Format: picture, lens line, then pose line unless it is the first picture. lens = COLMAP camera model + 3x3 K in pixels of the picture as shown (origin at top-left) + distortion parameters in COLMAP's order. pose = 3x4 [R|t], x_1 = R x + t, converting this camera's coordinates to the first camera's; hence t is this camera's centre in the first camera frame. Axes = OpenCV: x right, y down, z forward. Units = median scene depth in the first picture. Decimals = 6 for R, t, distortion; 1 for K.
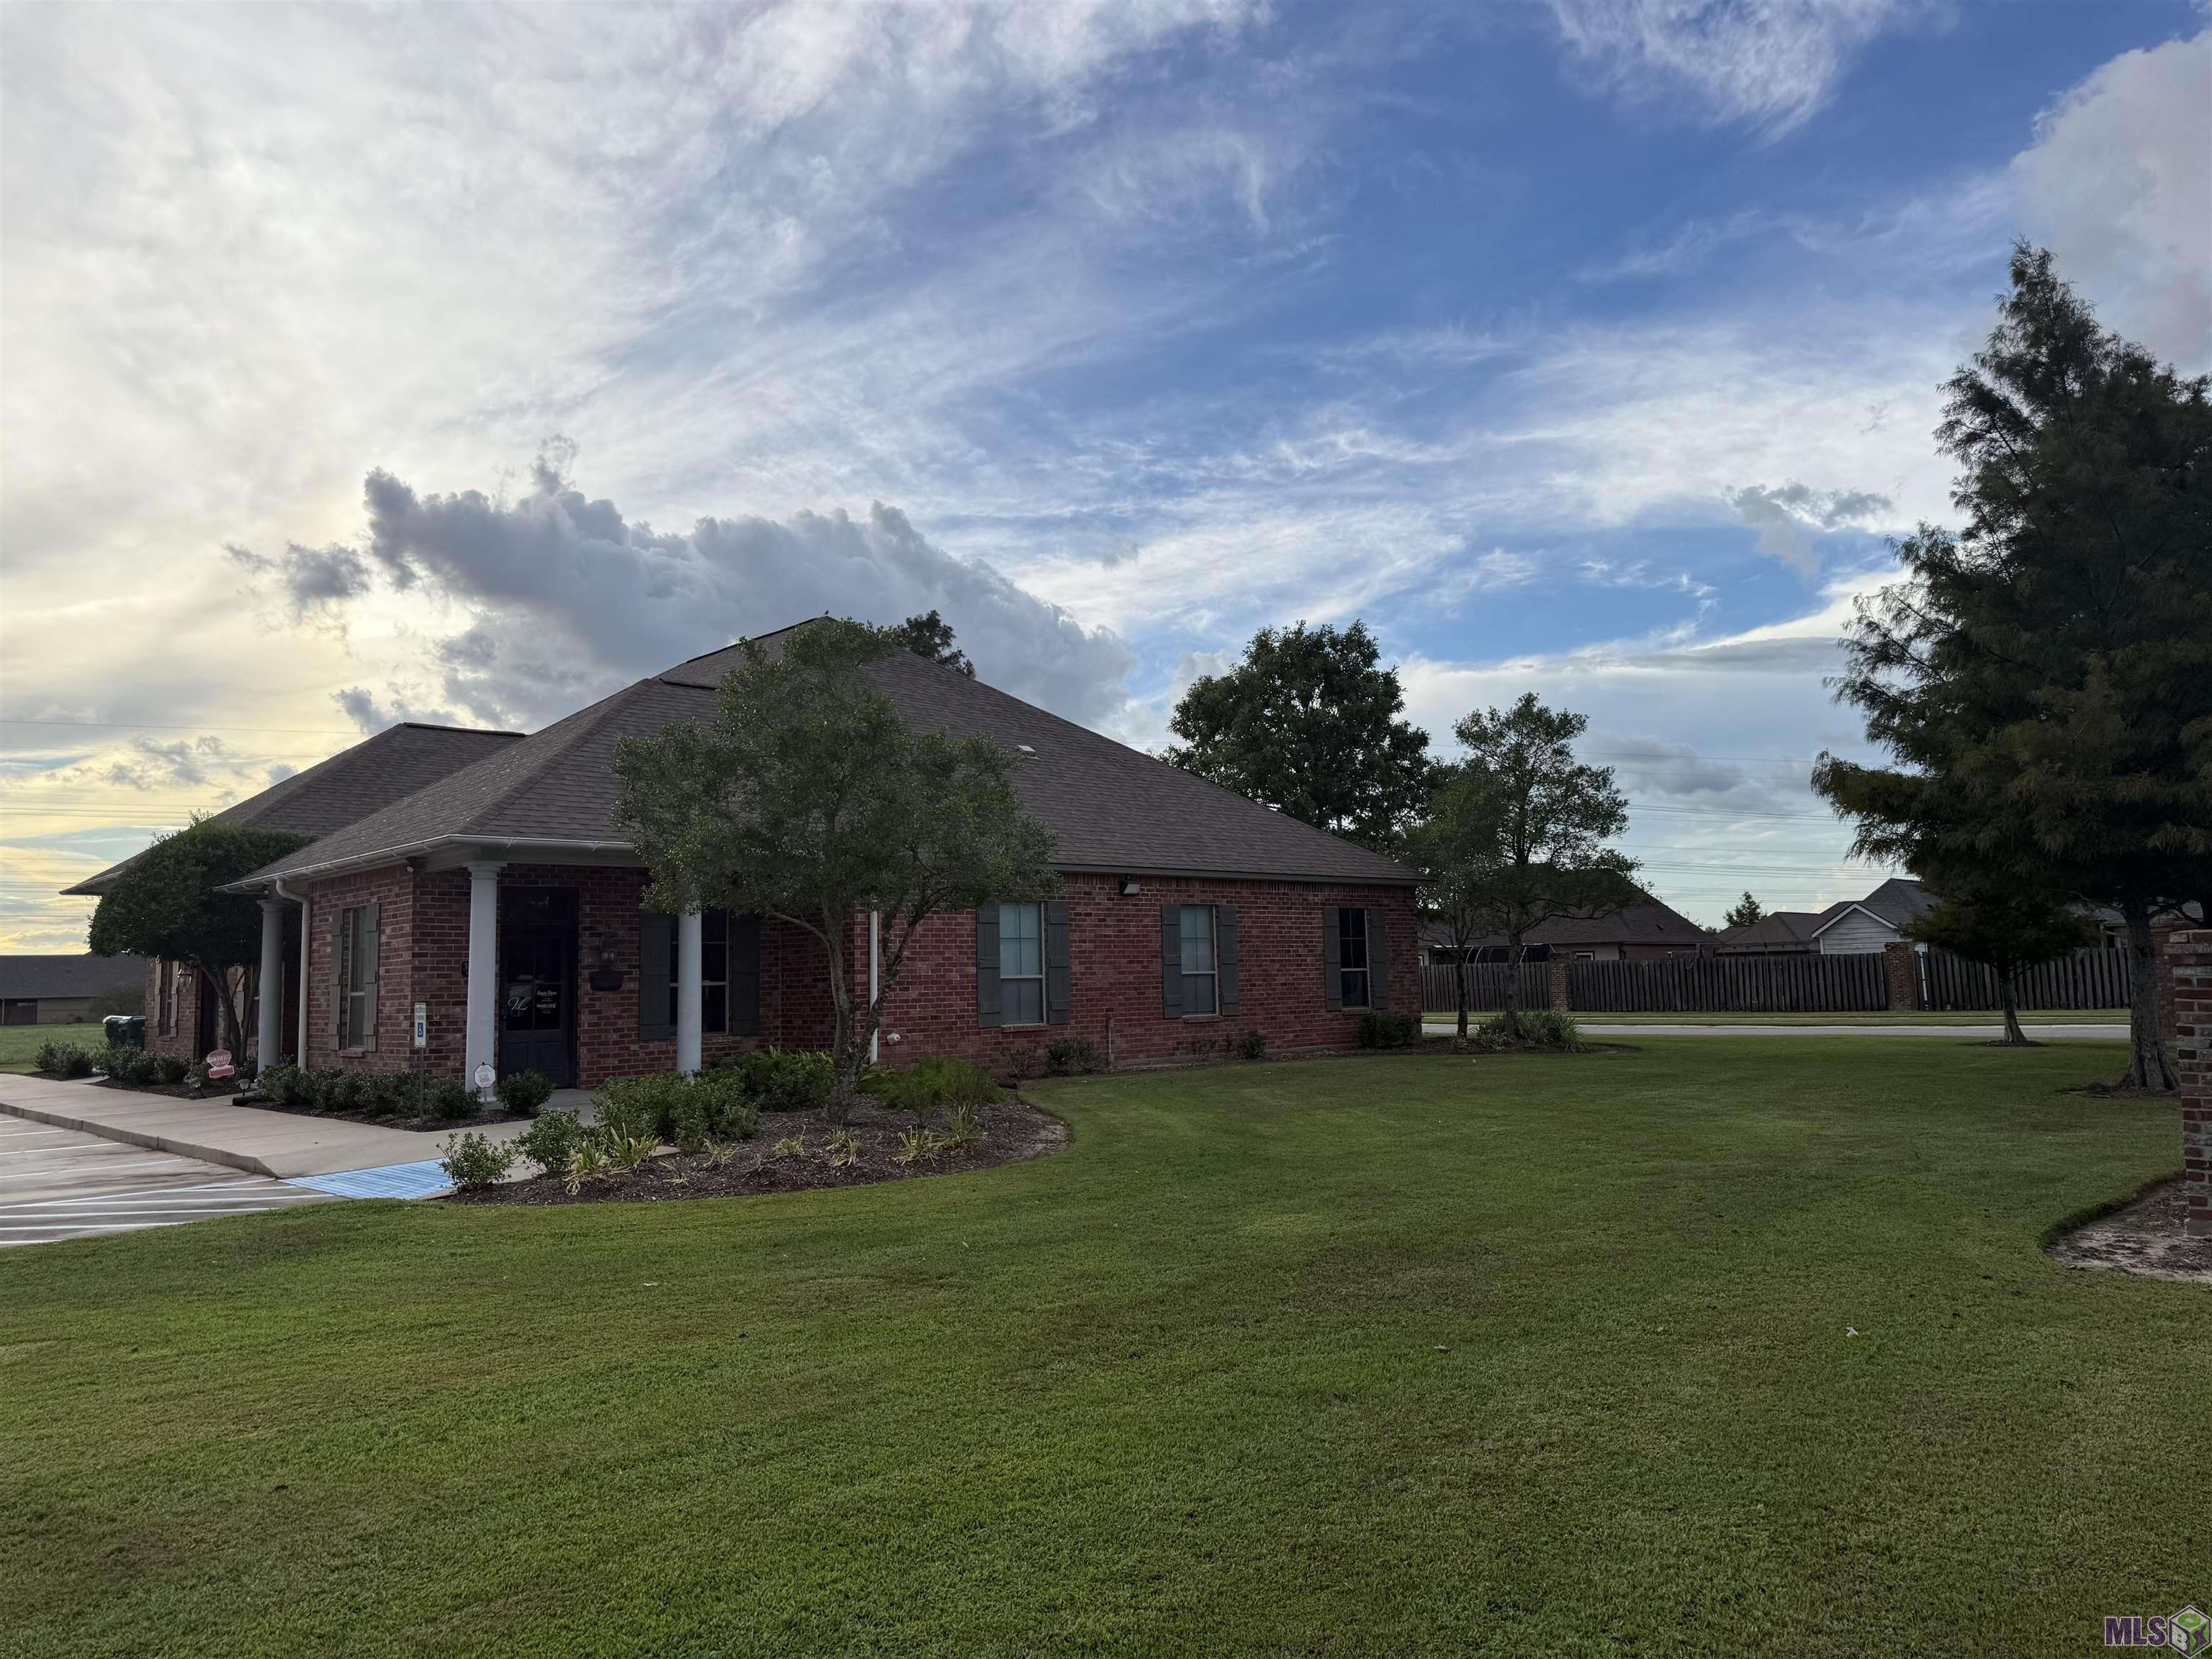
lens RADIAL K [[1592.8, 0, 1117.5], [0, 1592.8, 831.8], [0, 0, 1]] dist [-0.000472, 0.001404]
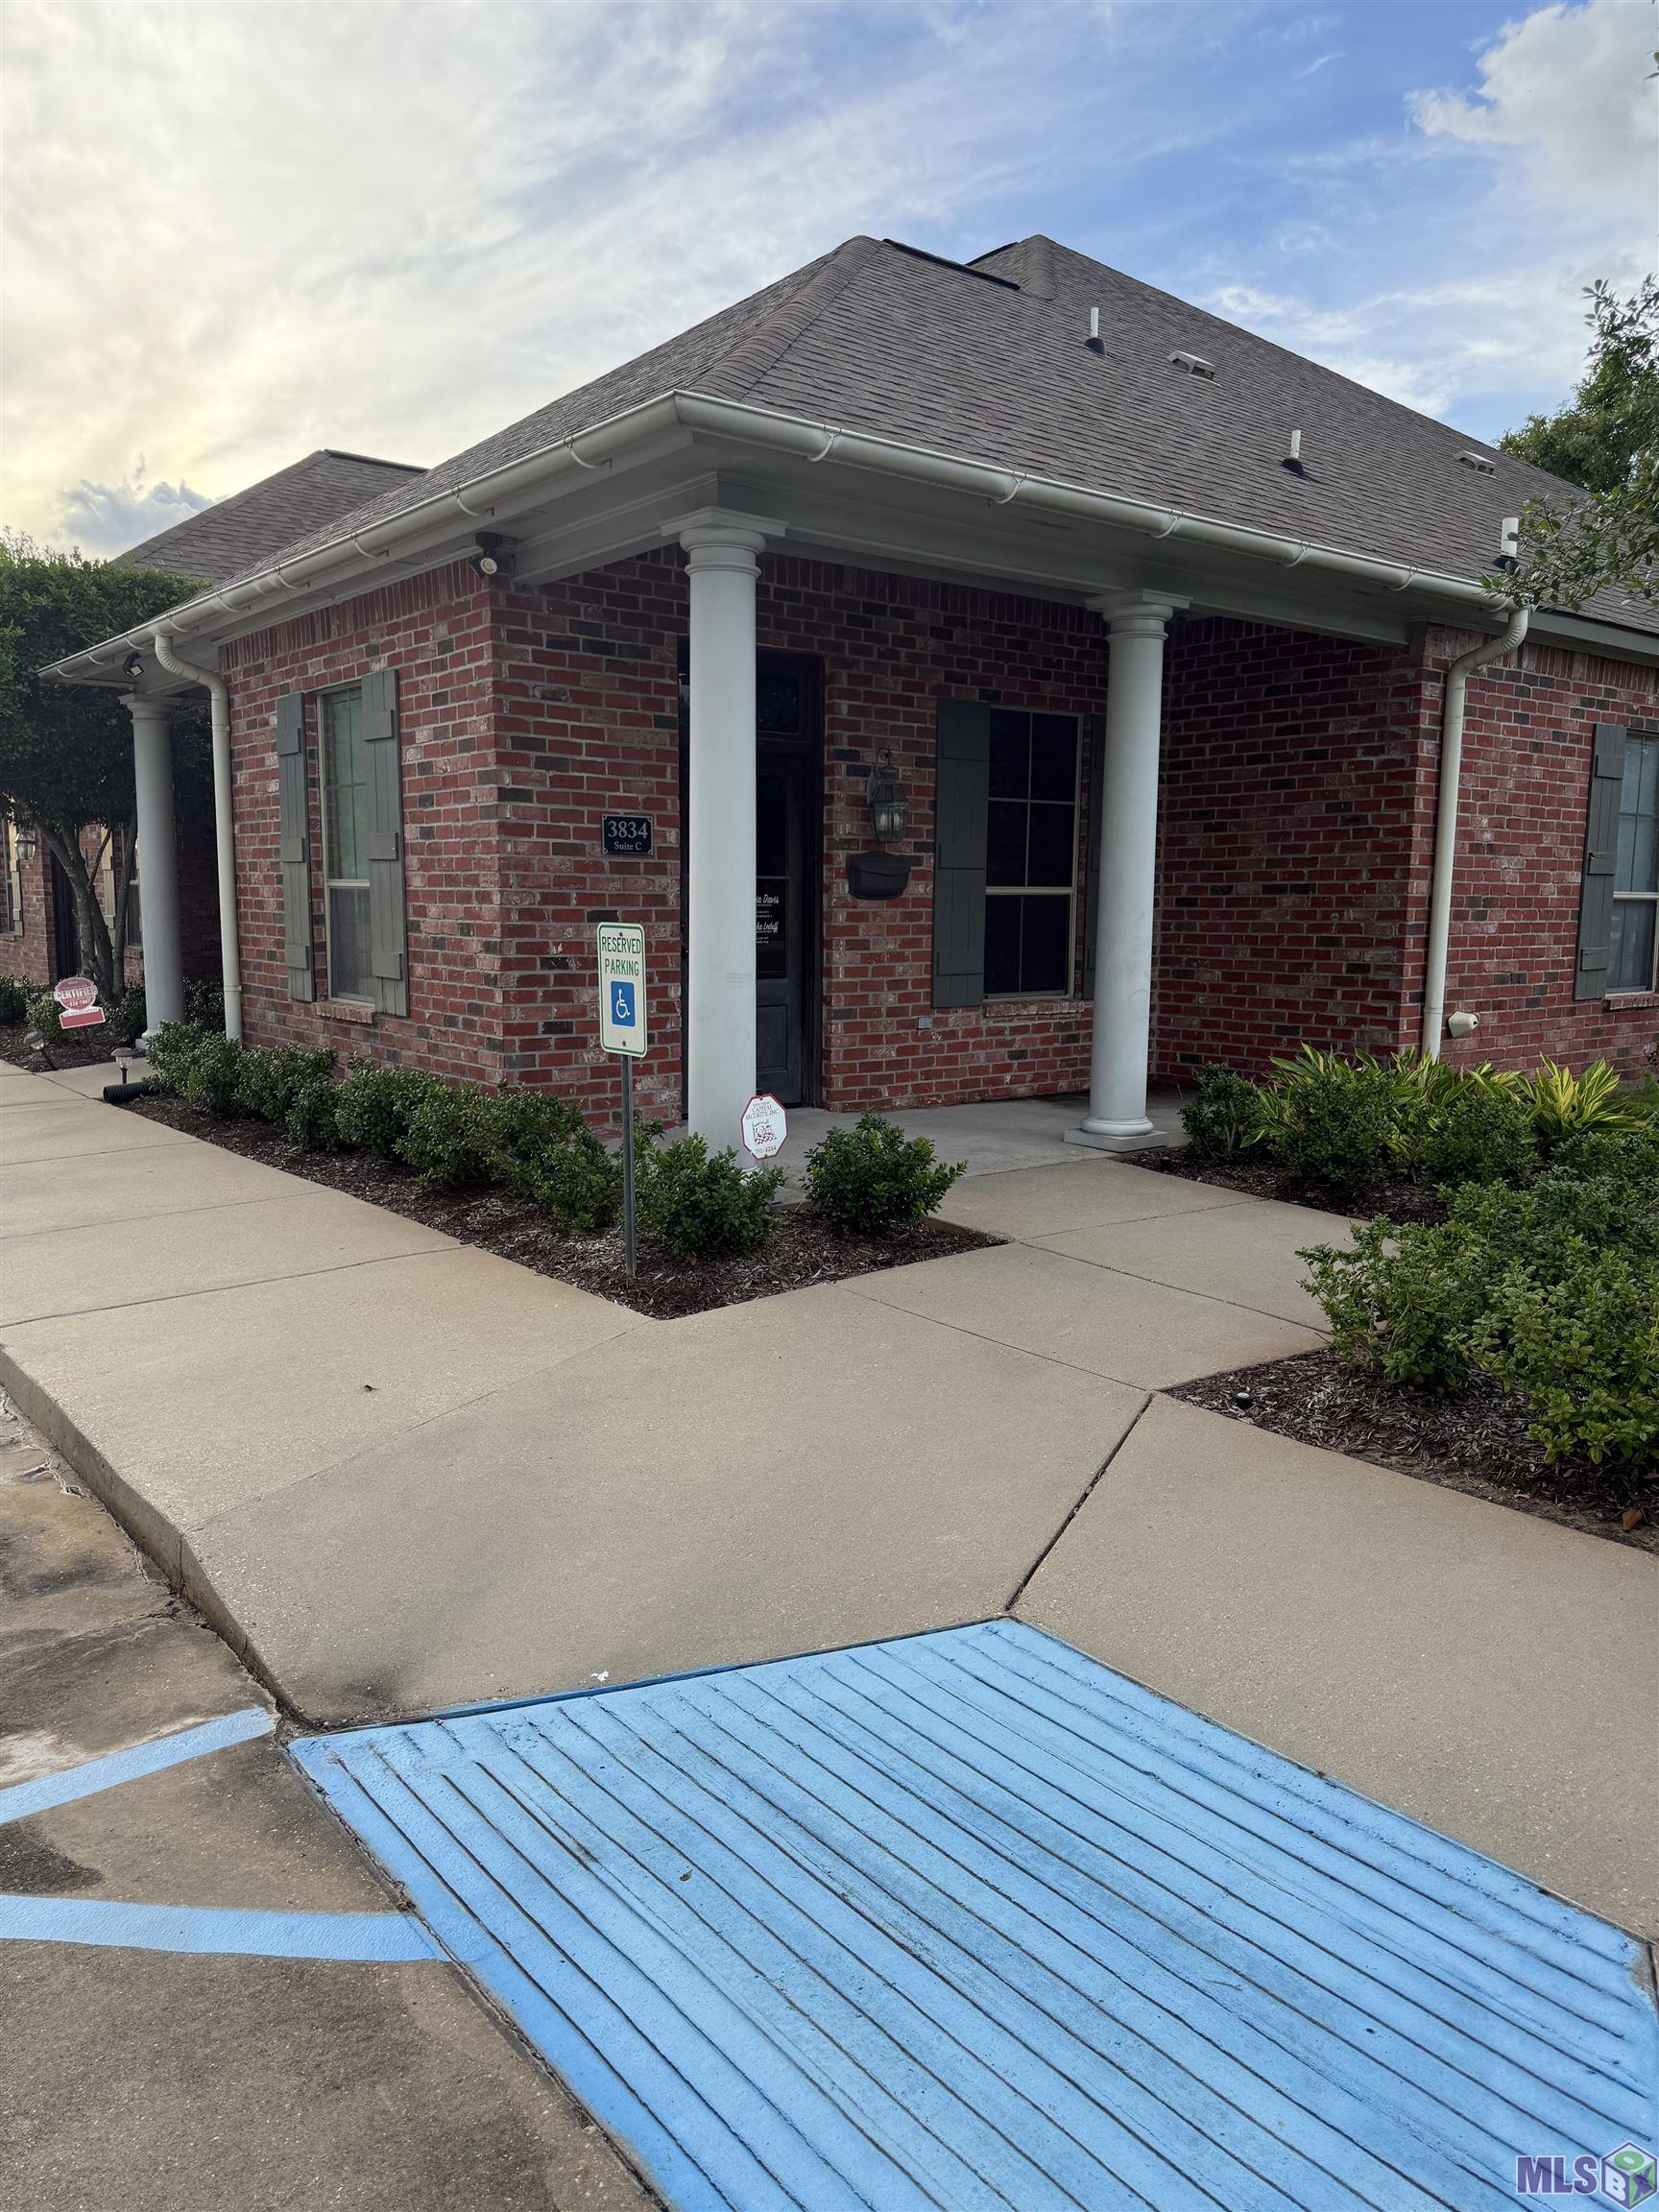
lens RADIAL K [[1550.3, 0, 835.6], [0, 1550.3, 1130.2], [0, 0, 1]] dist [0.135778, -0.257298]
pose [[0.996212, 0.047350, -0.072939, -0.289965], [-0.028385, 0.969880, 0.241924, 0.055123], [0.082197, -0.238937, 0.967550, 0.536575]]
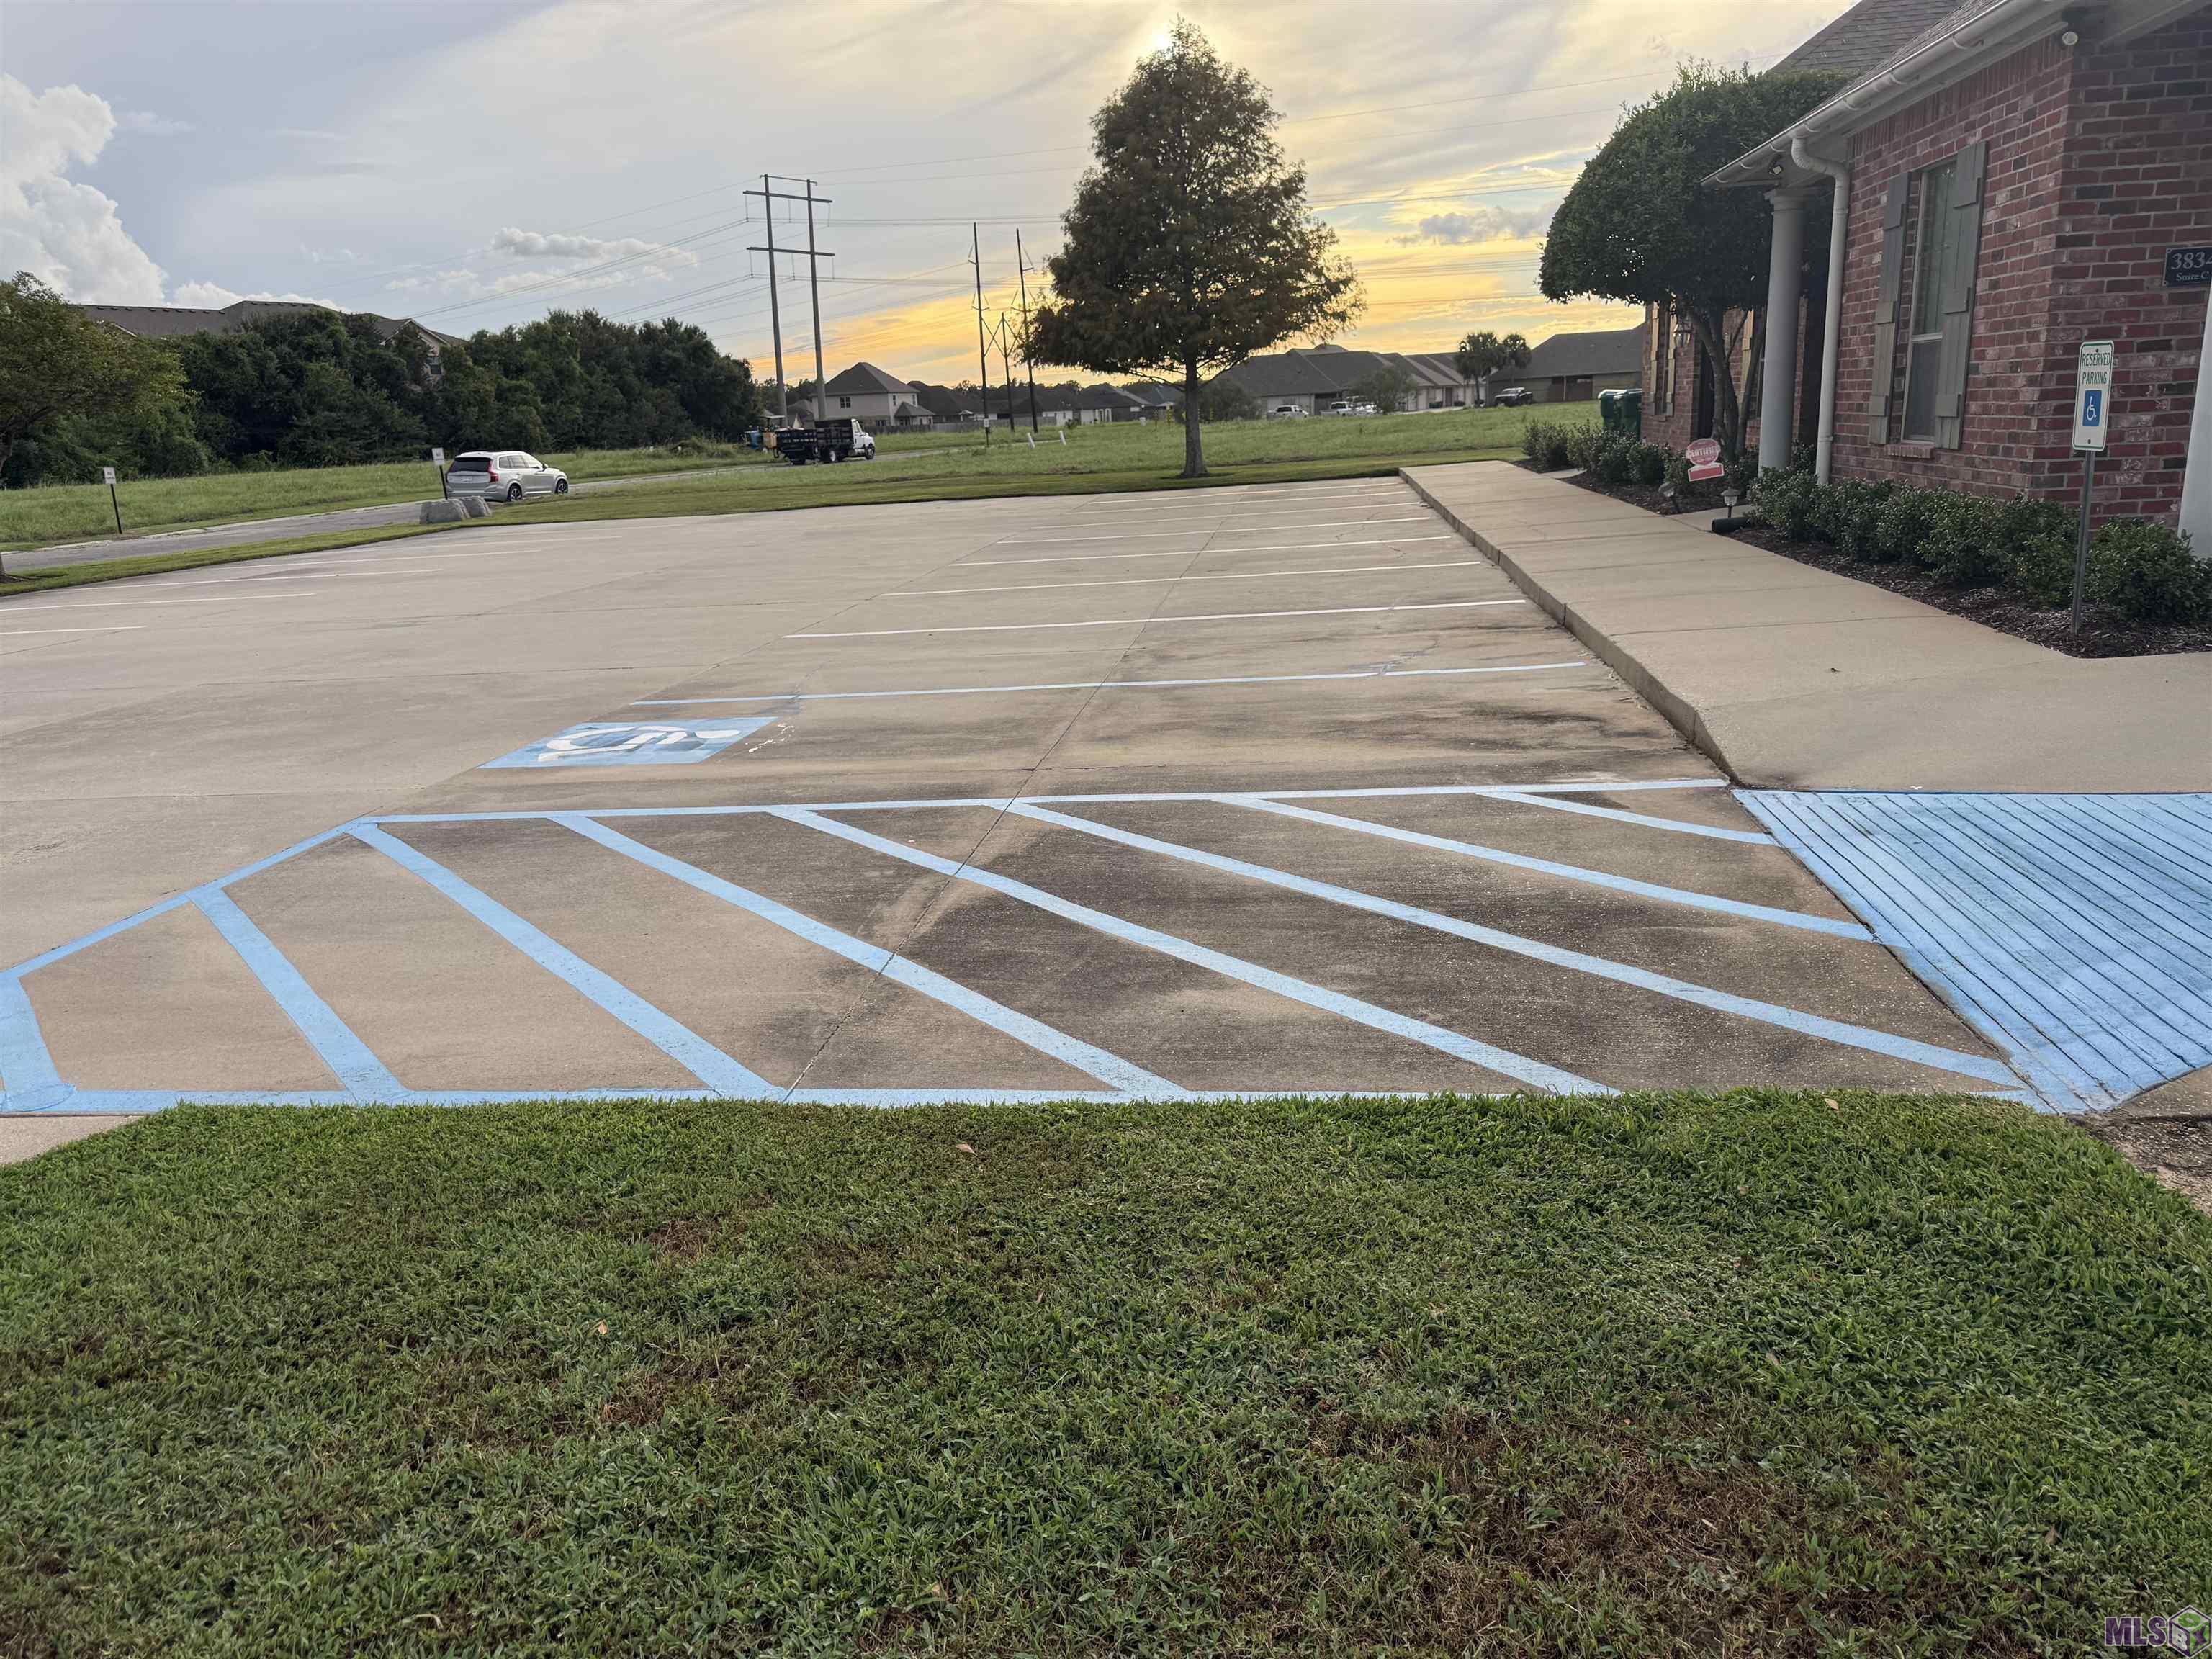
lens RADIAL K [[1592.8, 0, 1117.5], [0, 1592.8, 831.8], [0, 0, 1]] dist [-0.000472, 0.001404]
pose [[0.636196, 0.191123, -0.747480, -0.211494], [0.105461, 0.938196, 0.329647, 0.050744], [0.764286, -0.288550, 0.576720, 0.421652]]
